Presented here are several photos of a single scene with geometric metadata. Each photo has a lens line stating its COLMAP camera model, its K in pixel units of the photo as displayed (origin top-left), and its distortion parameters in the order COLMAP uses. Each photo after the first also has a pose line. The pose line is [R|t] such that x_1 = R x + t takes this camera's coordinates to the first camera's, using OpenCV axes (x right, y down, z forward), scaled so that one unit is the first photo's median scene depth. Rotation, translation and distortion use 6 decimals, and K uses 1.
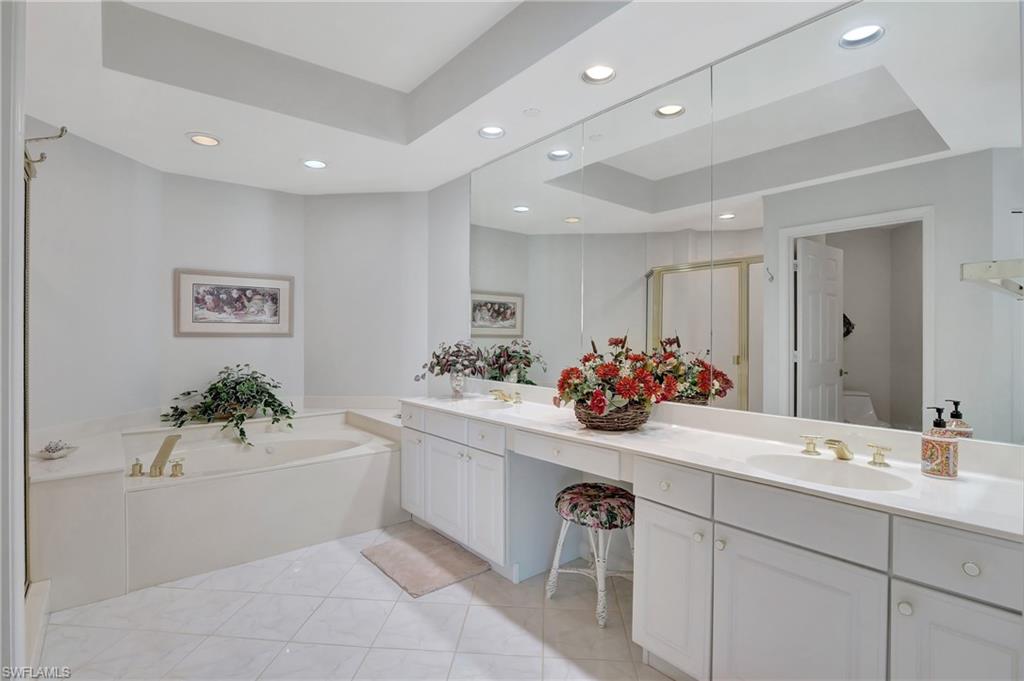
lens RADIAL K [[496.2, 0, 514.5], [0, 496.2, 338.3], [0, 0, 1]] dist [-0.011992, -0.000947]
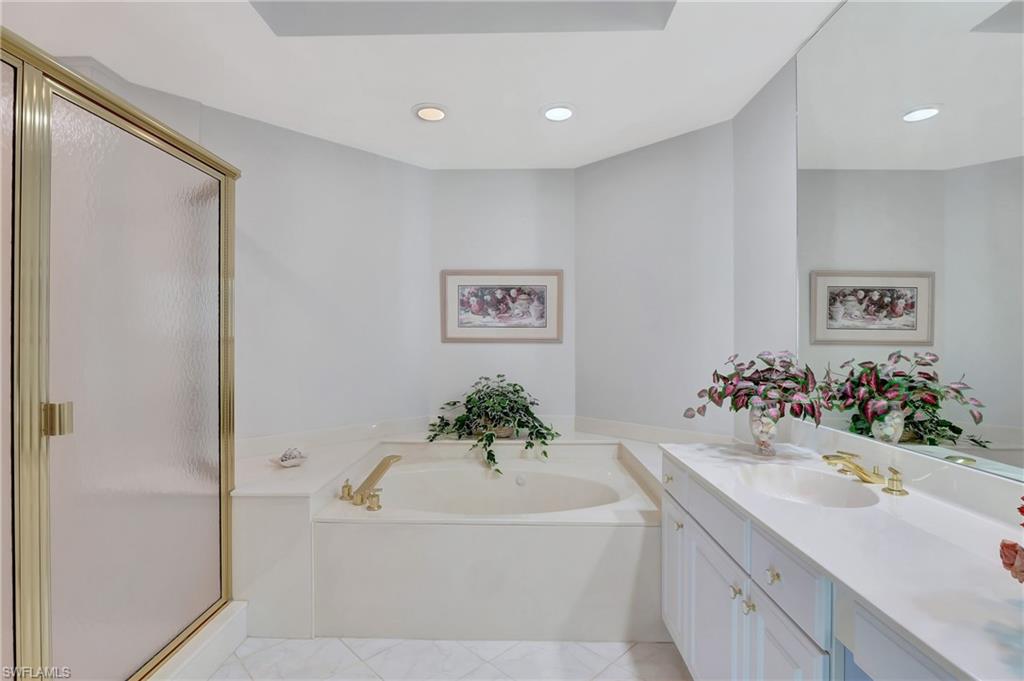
lens RADIAL K [[496.2, 0, 506.9], [0, 496.2, 342.0], [0, 0, 1]] dist [-0.011992, -0.000947]
pose [[0.756381, 0.002656, -0.654126, 0.027040], [-0.004948, 0.999986, -0.001661, -0.003464], [0.654112, 0.004493, 0.756384, 0.360311]]
